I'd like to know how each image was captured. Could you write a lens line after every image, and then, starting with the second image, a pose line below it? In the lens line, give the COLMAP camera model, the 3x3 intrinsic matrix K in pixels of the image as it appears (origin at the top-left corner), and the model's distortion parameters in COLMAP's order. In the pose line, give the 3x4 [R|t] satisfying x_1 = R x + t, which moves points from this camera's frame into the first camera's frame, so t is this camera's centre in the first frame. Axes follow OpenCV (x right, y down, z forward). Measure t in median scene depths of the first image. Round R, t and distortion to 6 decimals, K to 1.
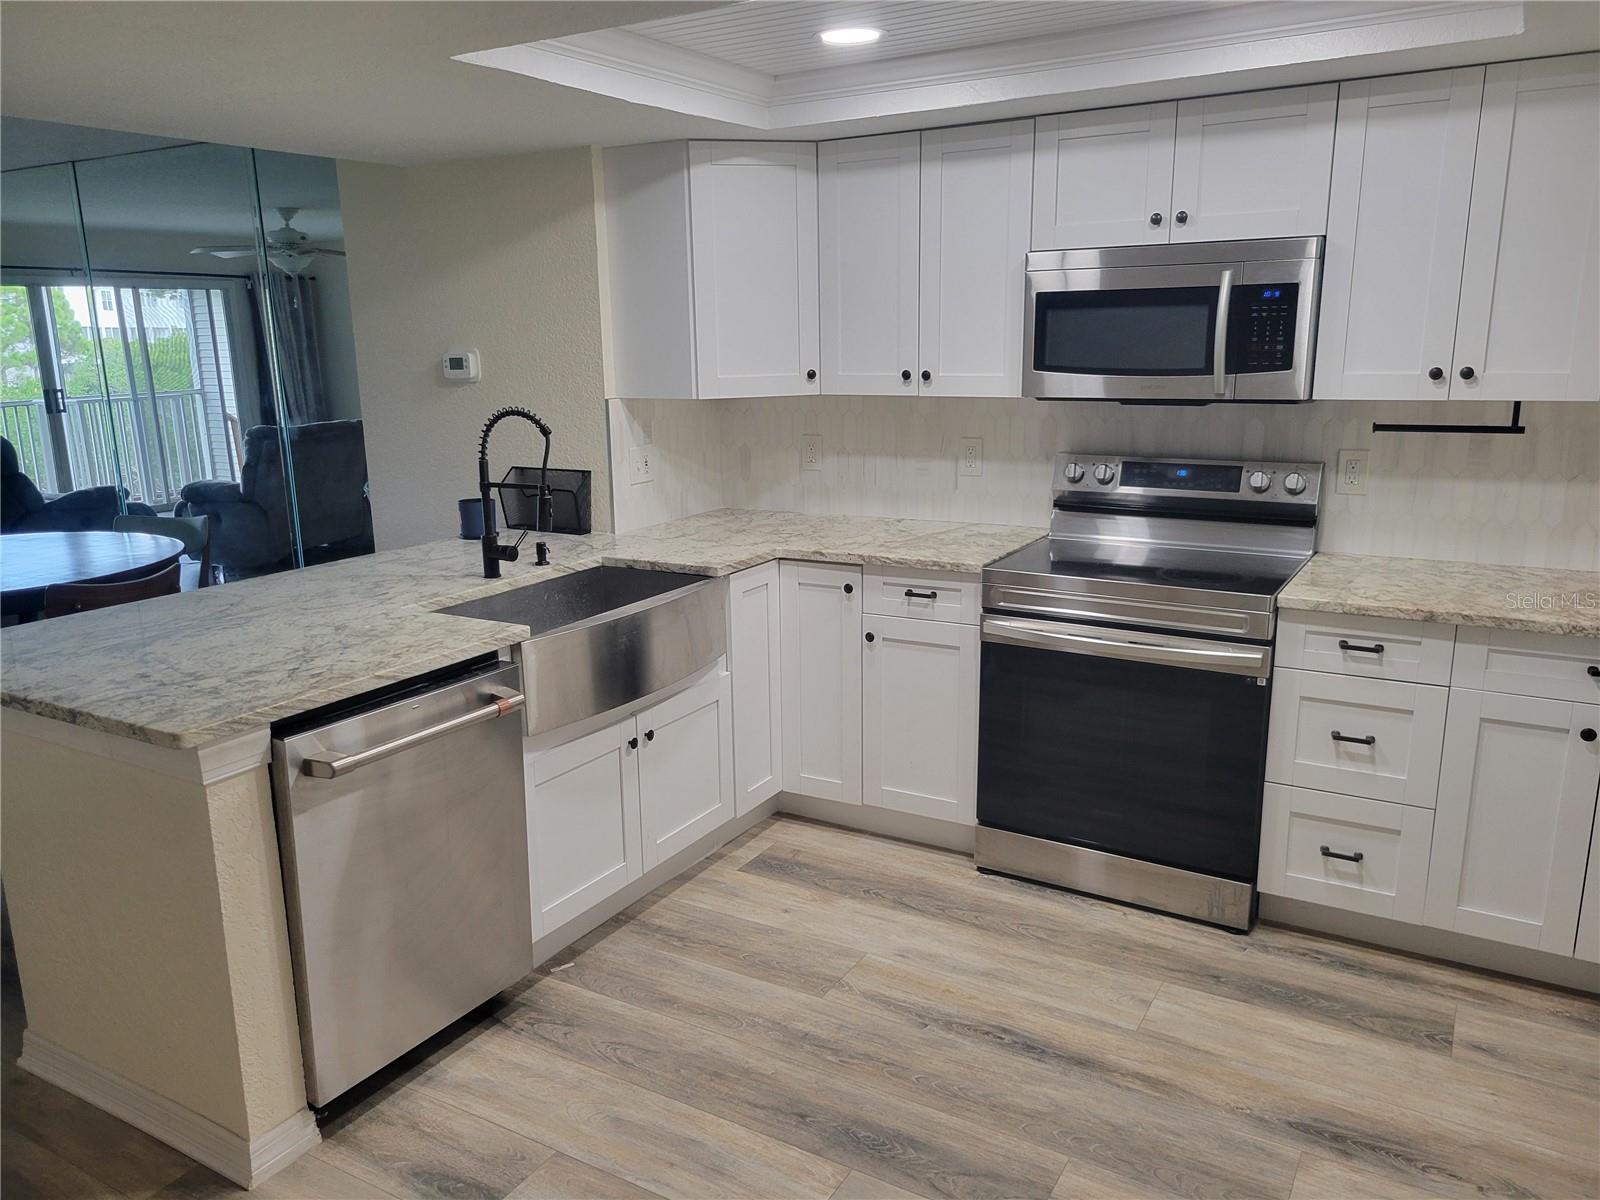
lens RADIAL K [[1195.8, 0, 775.1], [0, 1195.8, 610.0], [0, 0, 1]] dist [0.049215, -0.034820]
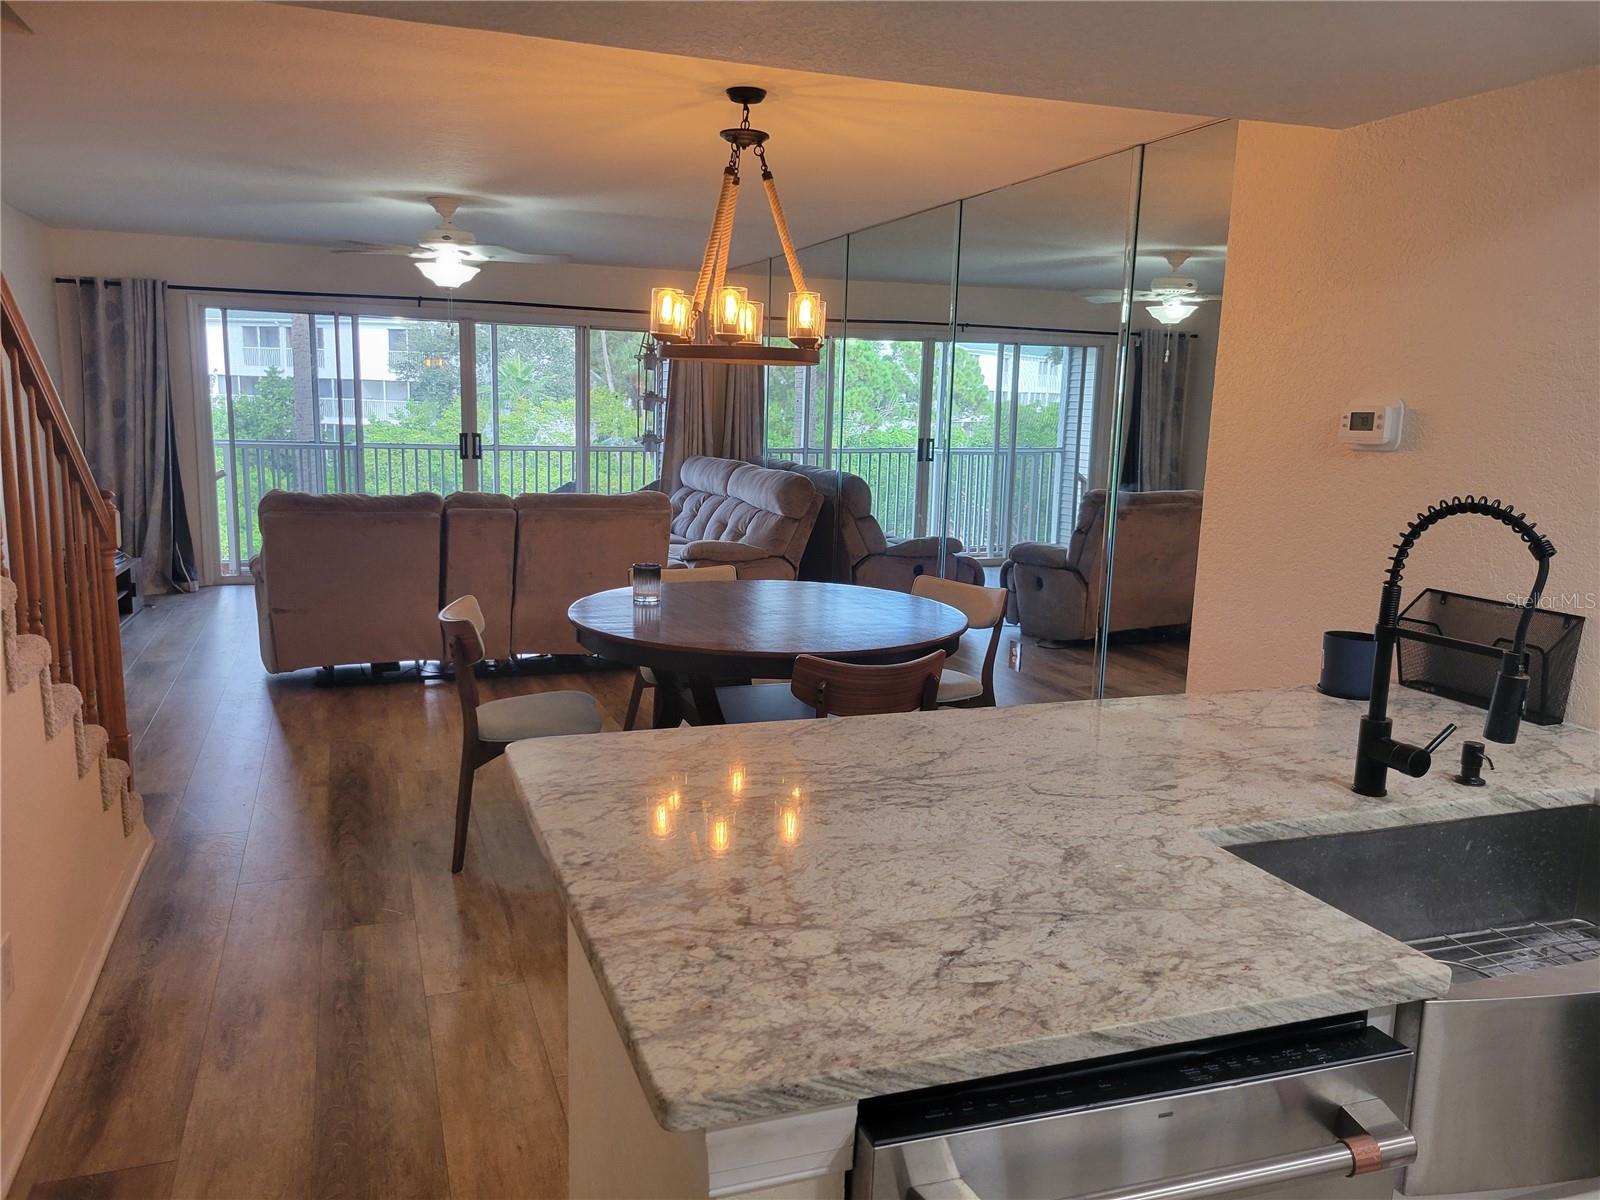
lens RADIAL K [[1195.8, 0, 775.1], [0, 1195.8, 610.0], [0, 0, 1]] dist [0.049215, -0.034820]
pose [[0.772567, 0.148591, -0.617301, -0.125611], [-0.182842, 0.983111, 0.007814, -0.071183], [0.608037, 0.106832, 0.786688, 0.416894]]
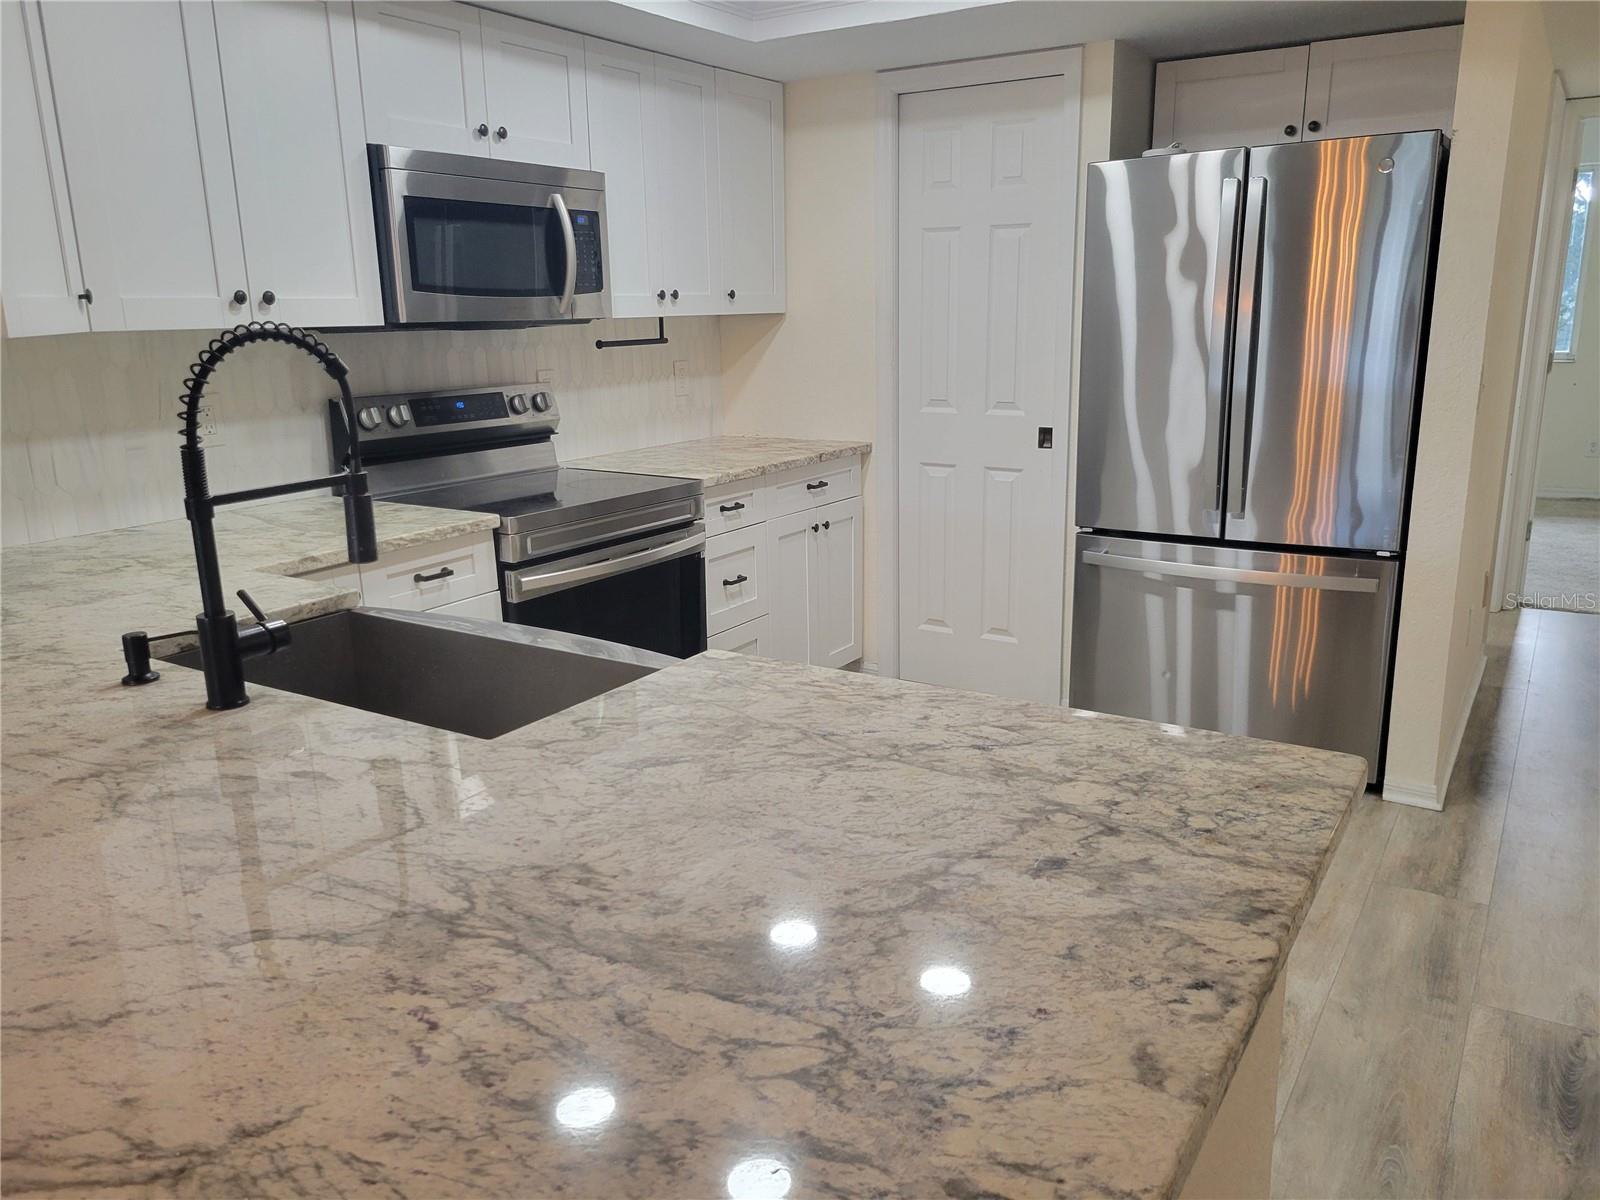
lens RADIAL K [[1200.6, 0, 800.0], [0, 1200.6, 600.0], [0, 0, 1]] dist [0.035992, -0.005435]
pose [[0.024678, -0.221812, 0.974777, -0.734007], [0.246213, 0.946387, 0.209119, -0.118302], [-0.968901, 0.234842, 0.077968, 0.817329]]
